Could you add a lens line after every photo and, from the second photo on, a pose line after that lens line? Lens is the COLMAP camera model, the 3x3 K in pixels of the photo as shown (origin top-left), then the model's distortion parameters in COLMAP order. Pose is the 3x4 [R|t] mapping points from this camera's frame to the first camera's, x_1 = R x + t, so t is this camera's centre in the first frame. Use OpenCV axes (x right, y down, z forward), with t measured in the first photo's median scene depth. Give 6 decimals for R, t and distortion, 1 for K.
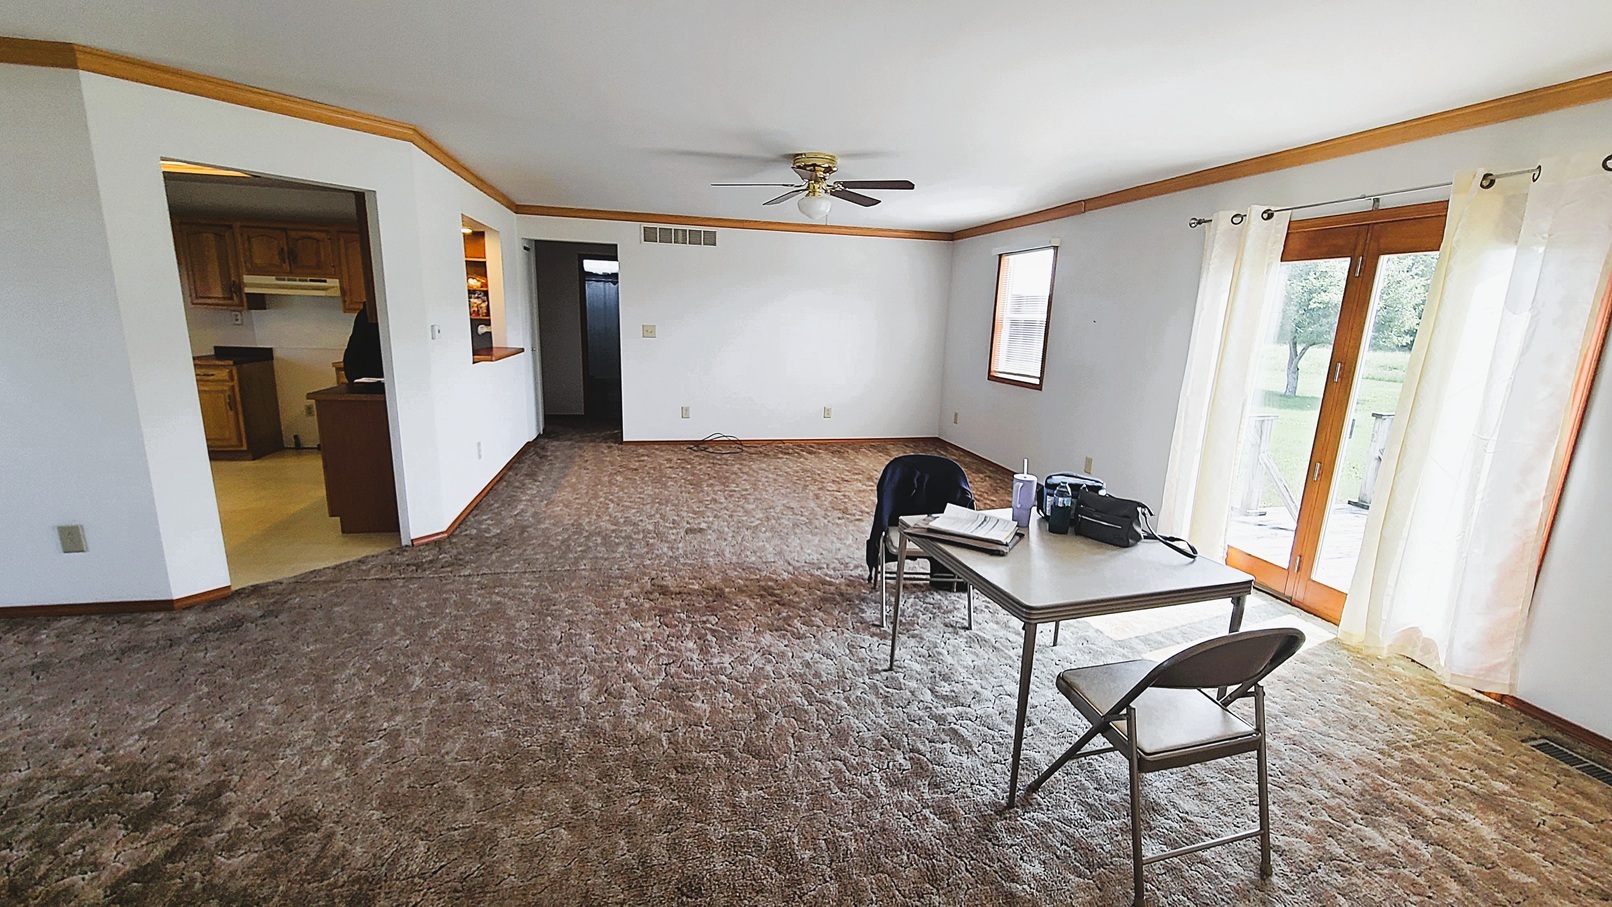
lens RADIAL K [[660.1, 0, 809.1], [0, 660.1, 456.8], [0, 0, 1]] dist [0.008648, -0.006251]
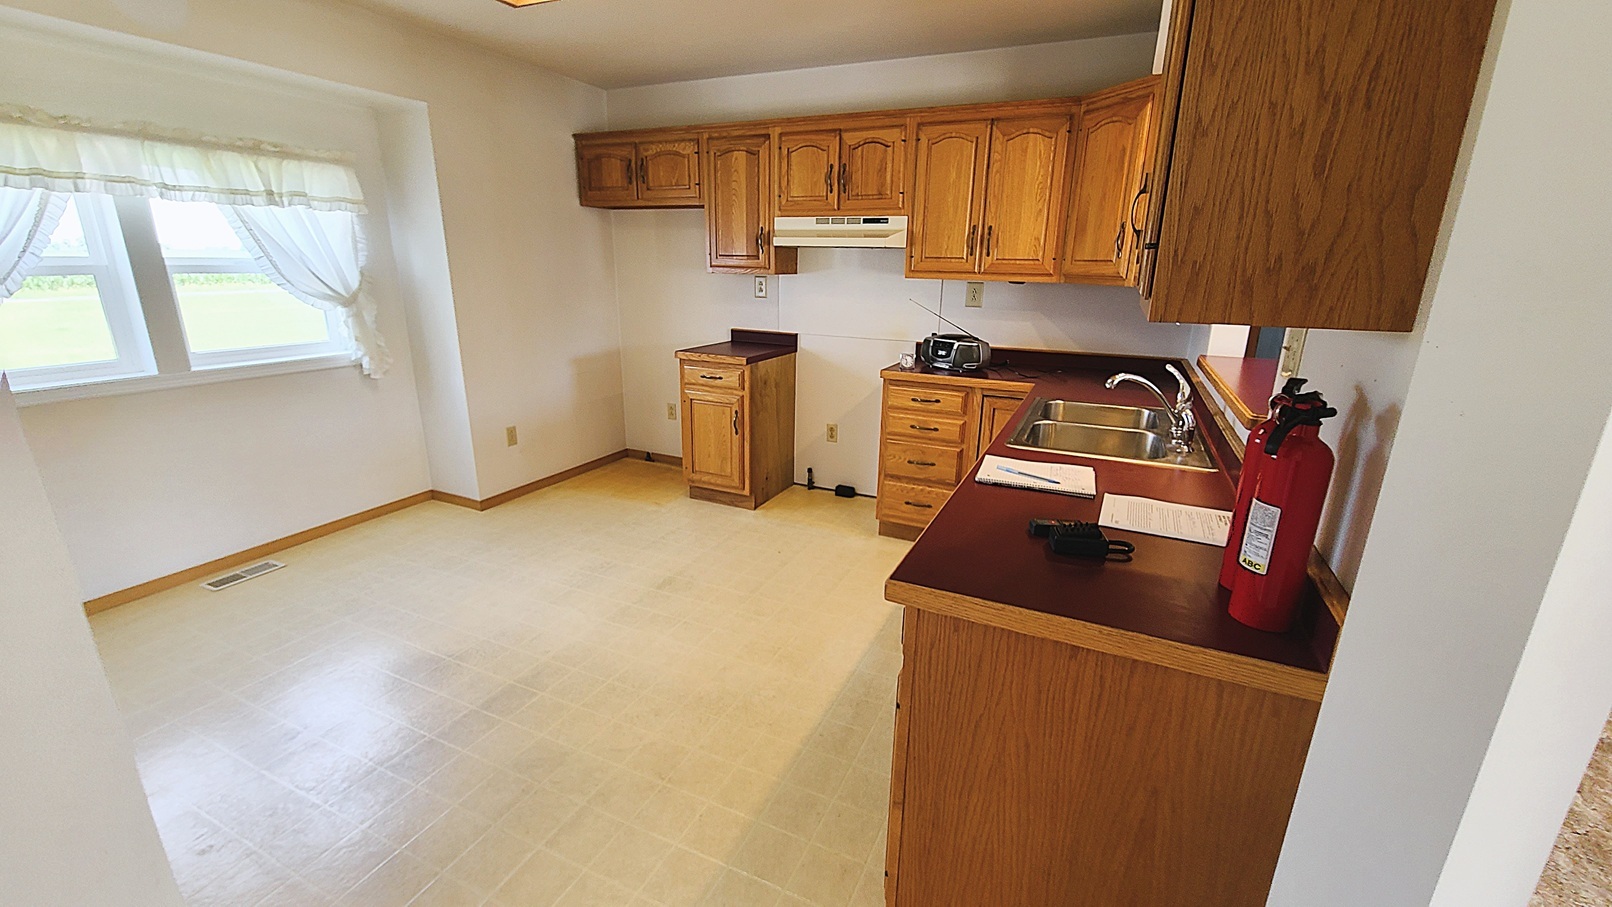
lens RADIAL K [[660.1, 0, 809.1], [0, 660.1, 456.8], [0, 0, 1]] dist [0.008648, -0.006251]
pose [[0.795598, 0.149379, -0.587119, -0.440130], [-0.117286, 0.988768, 0.092637, -0.116015], [0.594363, -0.004841, 0.804182, 0.529456]]
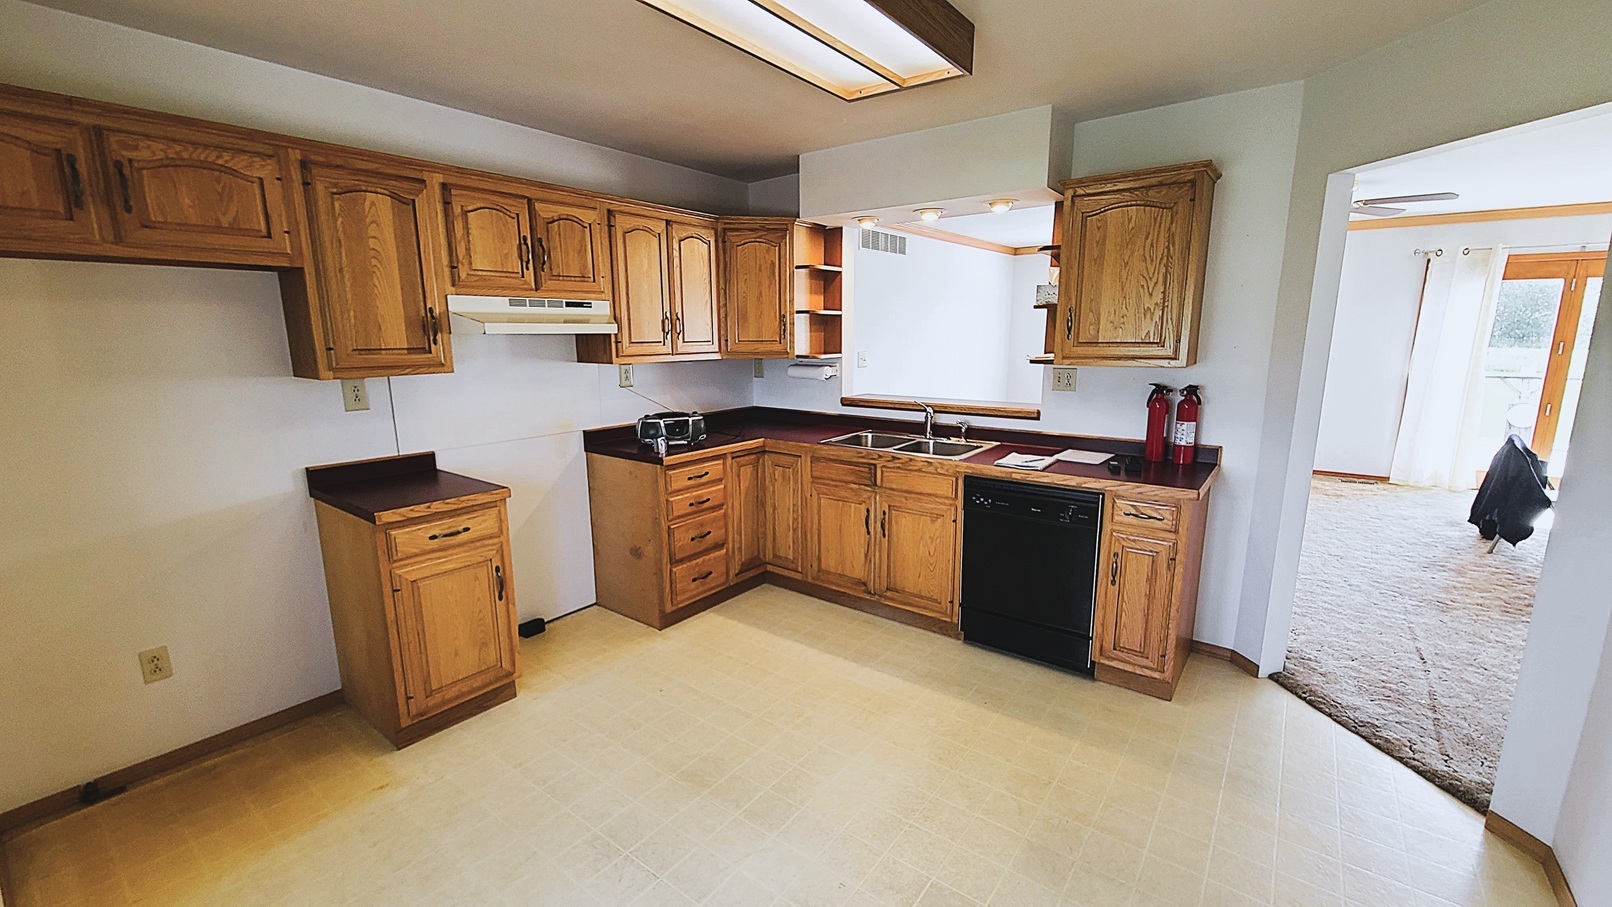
lens RADIAL K [[660.1, 0, 809.1], [0, 660.1, 456.8], [0, 0, 1]] dist [0.008648, -0.006251]
pose [[0.762424, -0.163275, 0.626139, -0.979276], [0.171909, 0.983979, 0.047260, -0.149729], [-0.623824, 0.071607, 0.778278, 0.521547]]
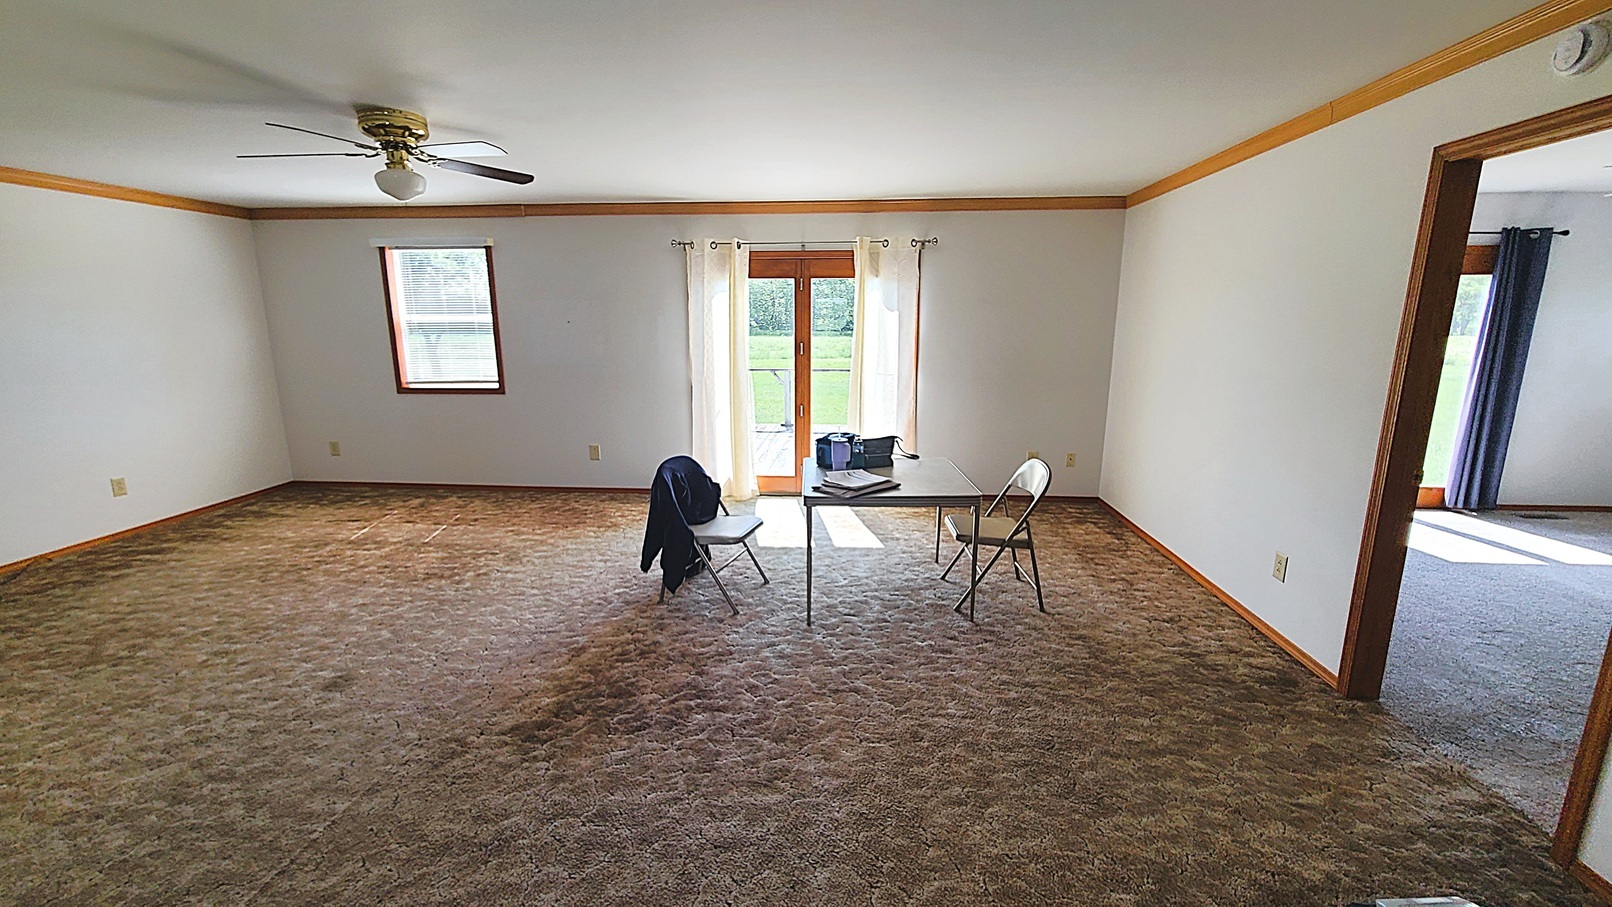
lens RADIAL K [[658.6, 0, 806.0], [0, 658.6, 453.5], [0, 0, 1]] dist [0.000554, -0.005739]
pose [[0.300429, -0.223680, 0.927205, -0.440662], [0.213187, 0.963267, 0.163304, -0.080337], [-0.929674, 0.148607, 0.337079, 0.274731]]
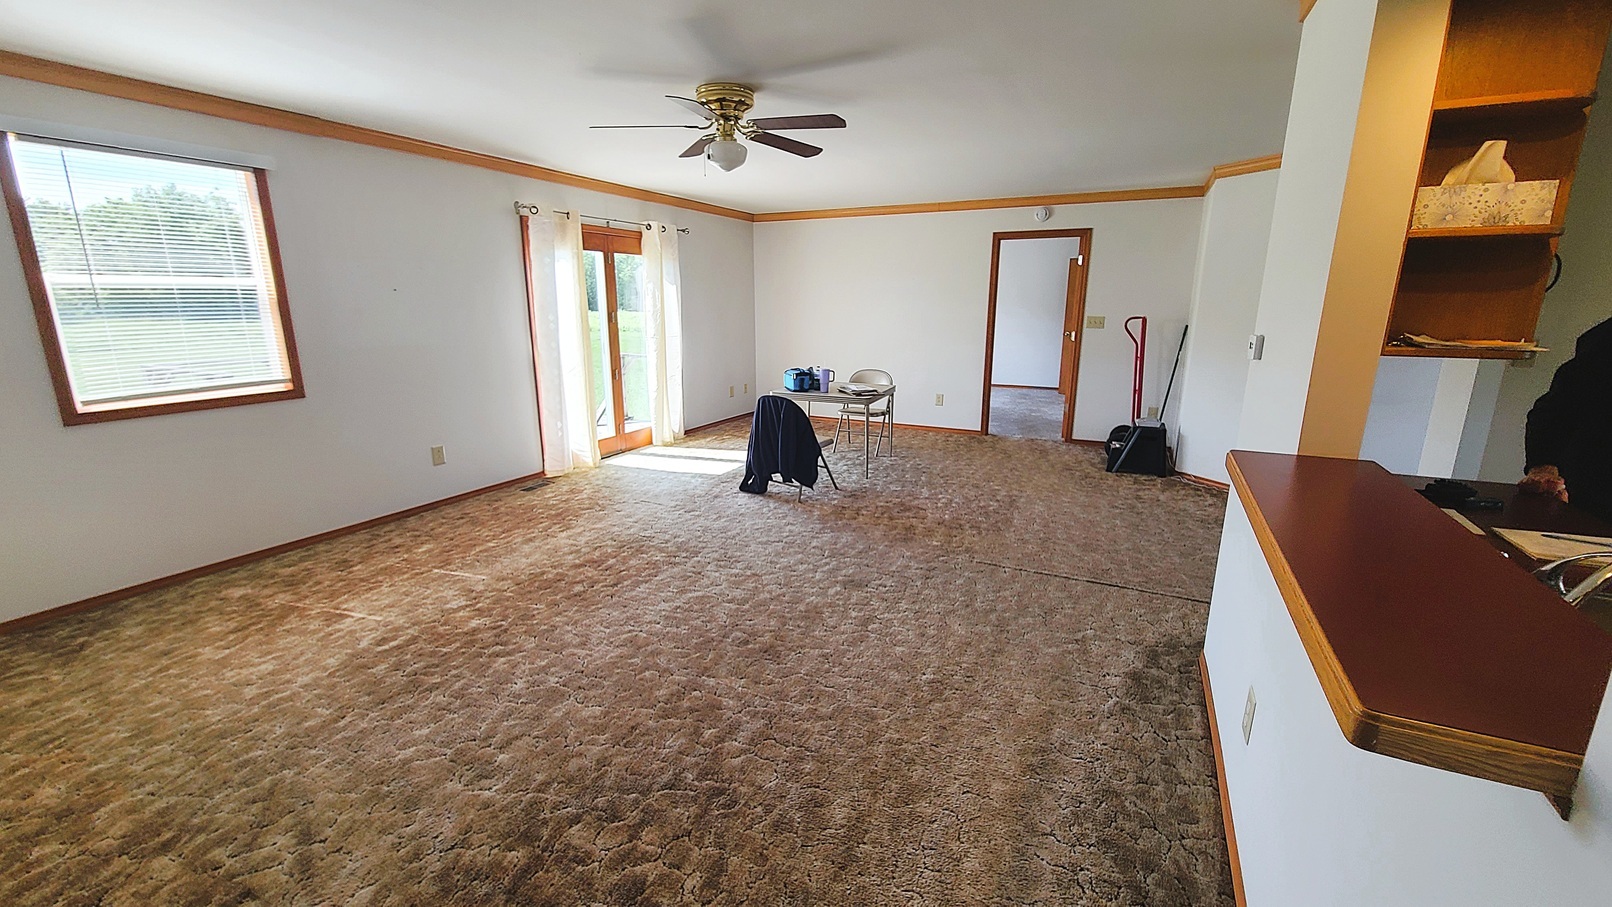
lens RADIAL K [[660.1, 0, 809.1], [0, 660.1, 456.8], [0, 0, 1]] dist [0.008648, -0.006251]
pose [[-0.770432, -0.182446, 0.610858, -0.445131], [0.107800, 0.907096, 0.406885, -0.261975], [-0.628342, 0.379328, -0.679188, 1.165042]]
